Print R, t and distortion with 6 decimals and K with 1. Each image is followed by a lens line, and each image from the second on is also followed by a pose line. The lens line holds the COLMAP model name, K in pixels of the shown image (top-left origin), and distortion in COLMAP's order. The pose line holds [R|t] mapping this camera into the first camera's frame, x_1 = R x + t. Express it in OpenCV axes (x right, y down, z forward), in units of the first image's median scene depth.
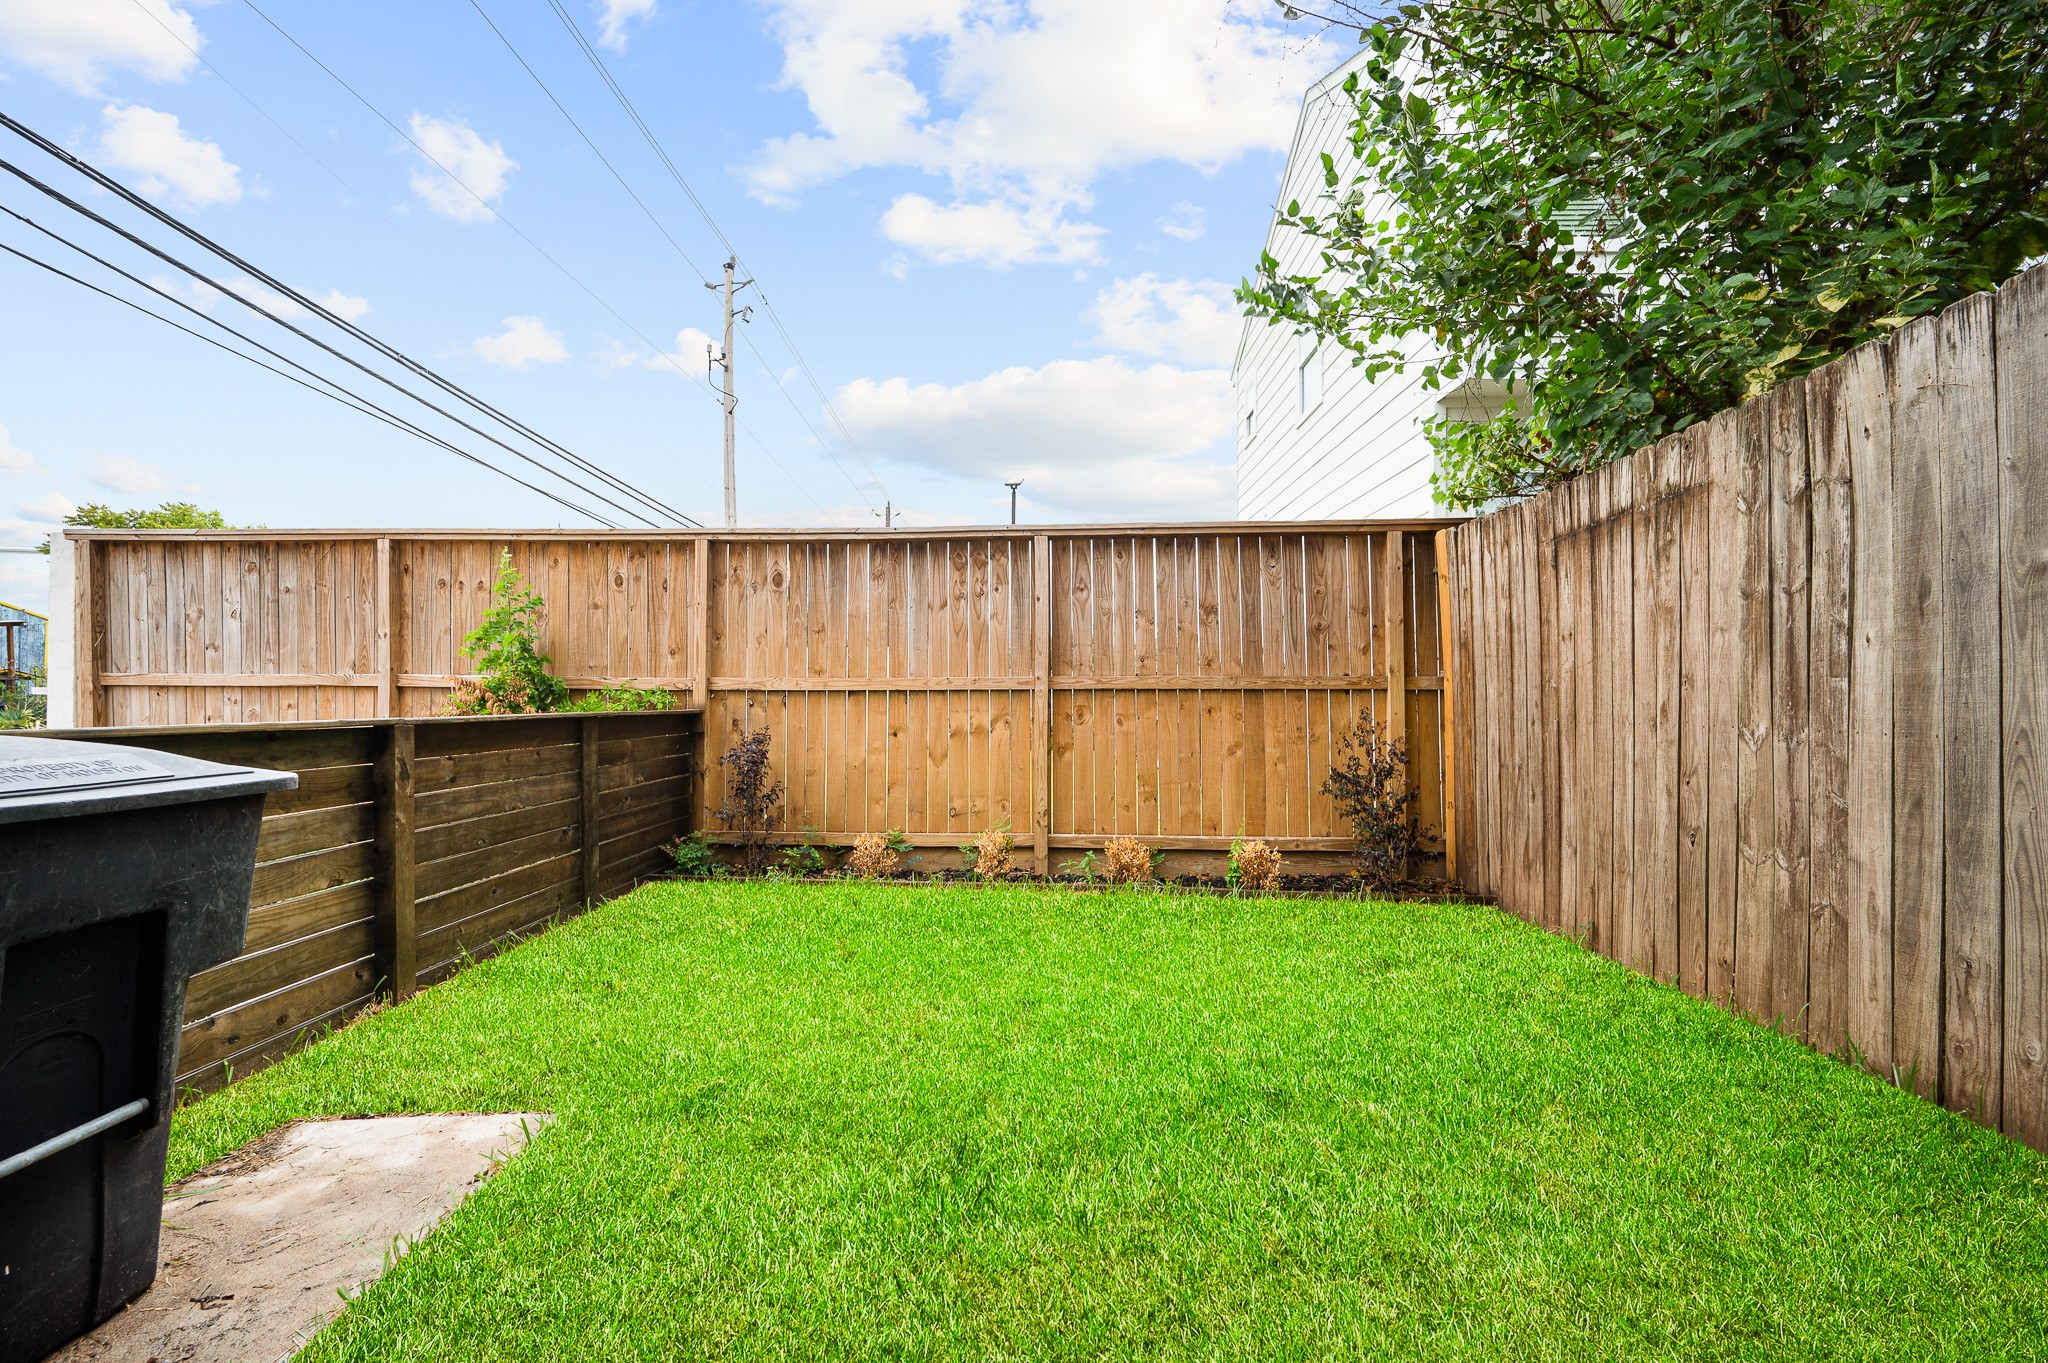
lens RADIAL K [[818.3, 0, 1029.1], [0, 818.3, 687.0], [0, 0, 1]] dist [0.001621, 0.000002]
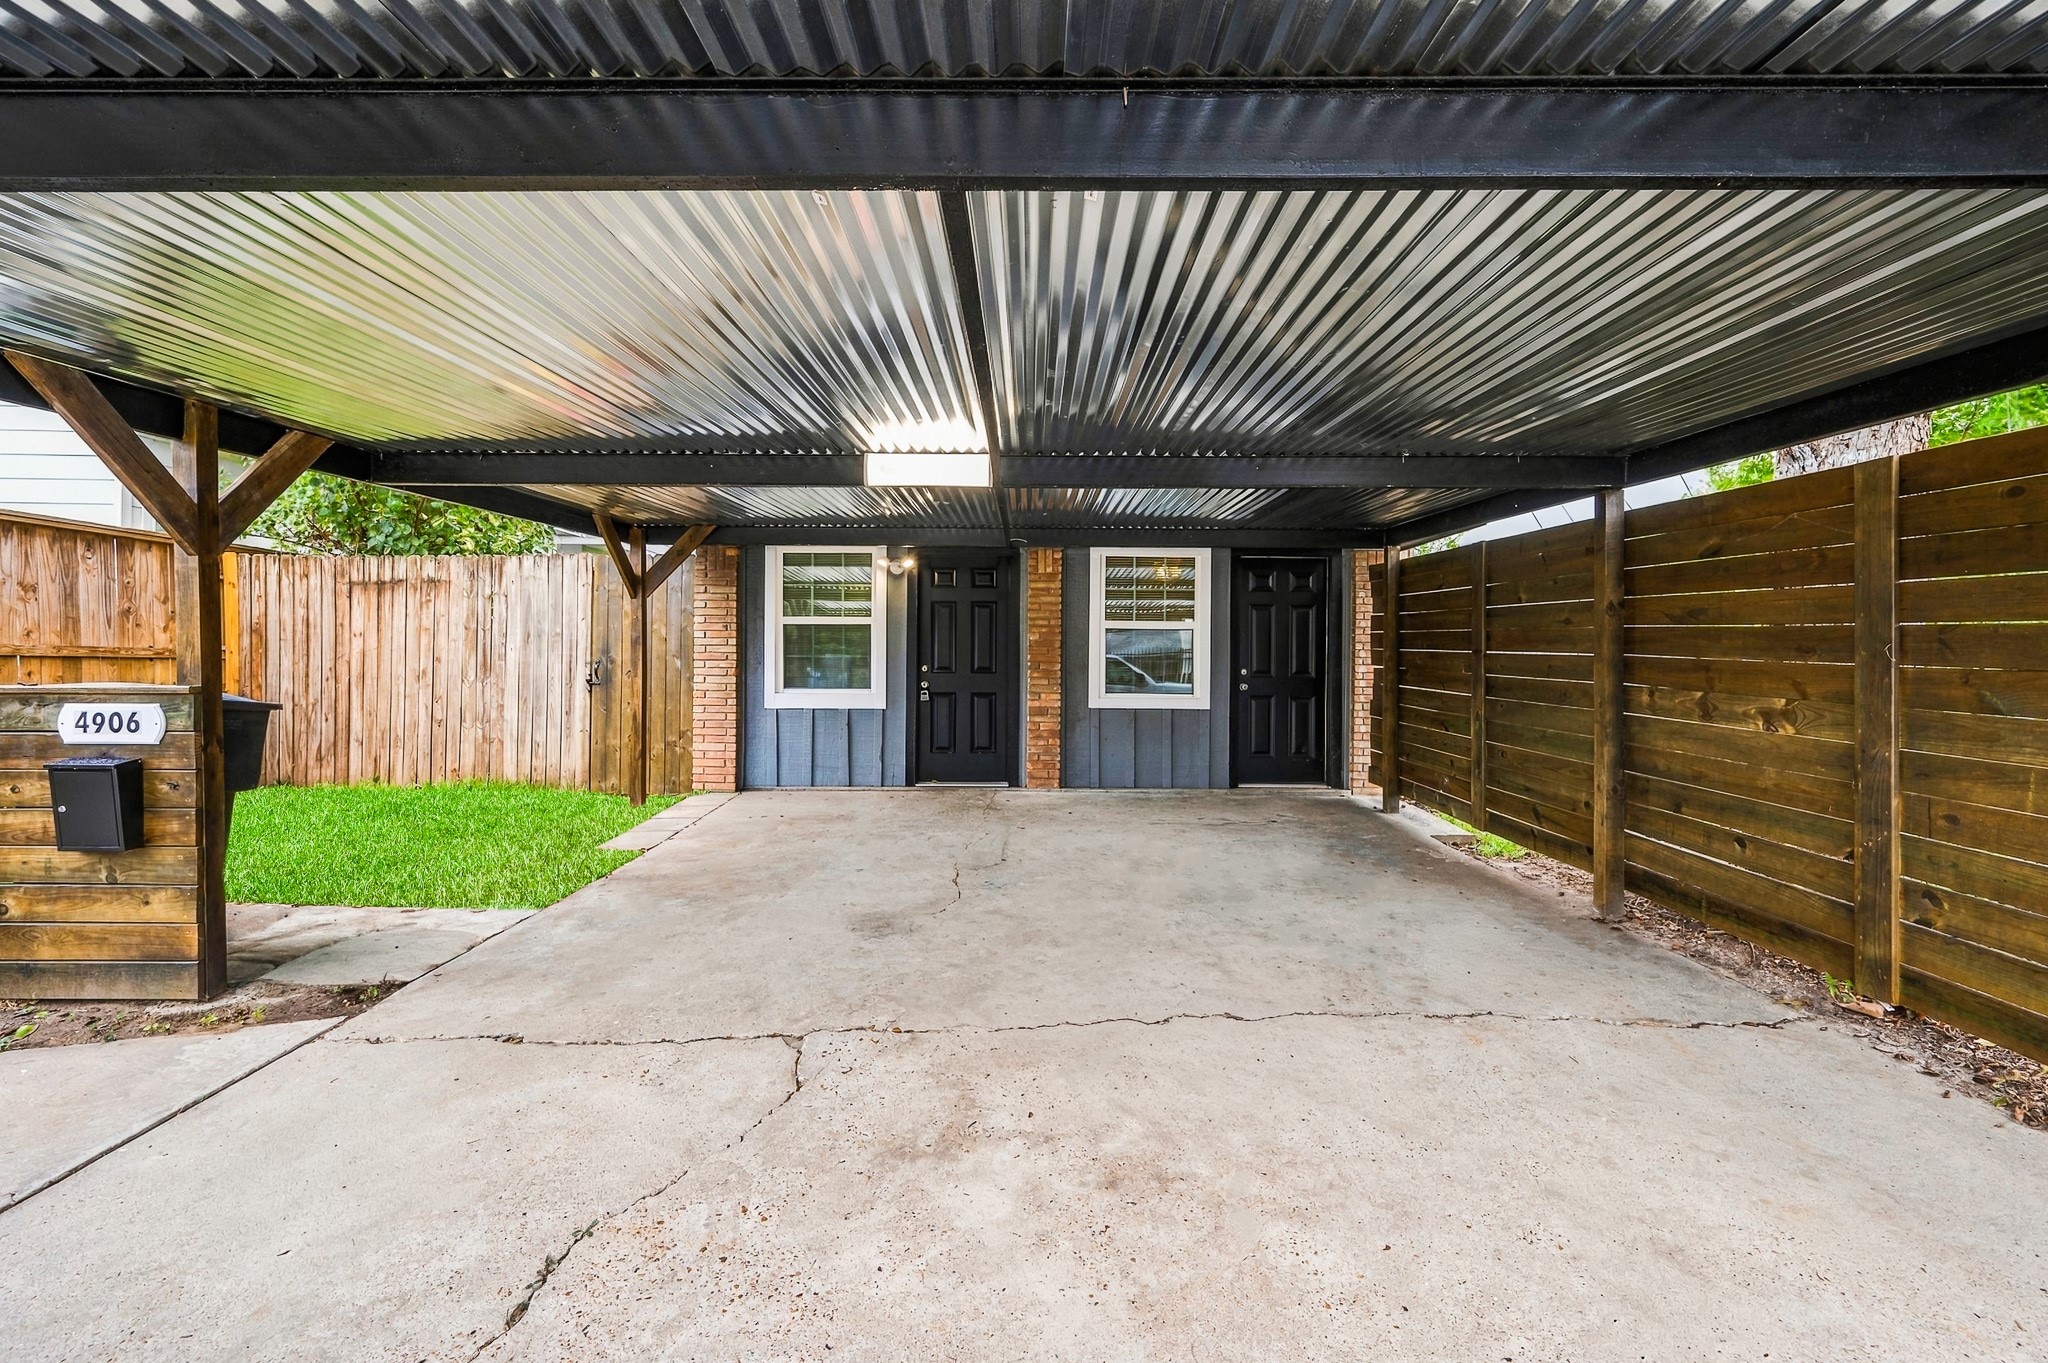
lens RADIAL K [[851.3, 0, 1022.8], [0, 851.3, 668.1], [0, 0, 1]] dist [0.000042, 0.000098]
pose [[-0.000903, 0.002348, 0.999997, -1.680397], [-0.024524, 0.999696, -0.002370, -0.019272], [-0.999699, -0.024526, -0.000845, -0.715063]]
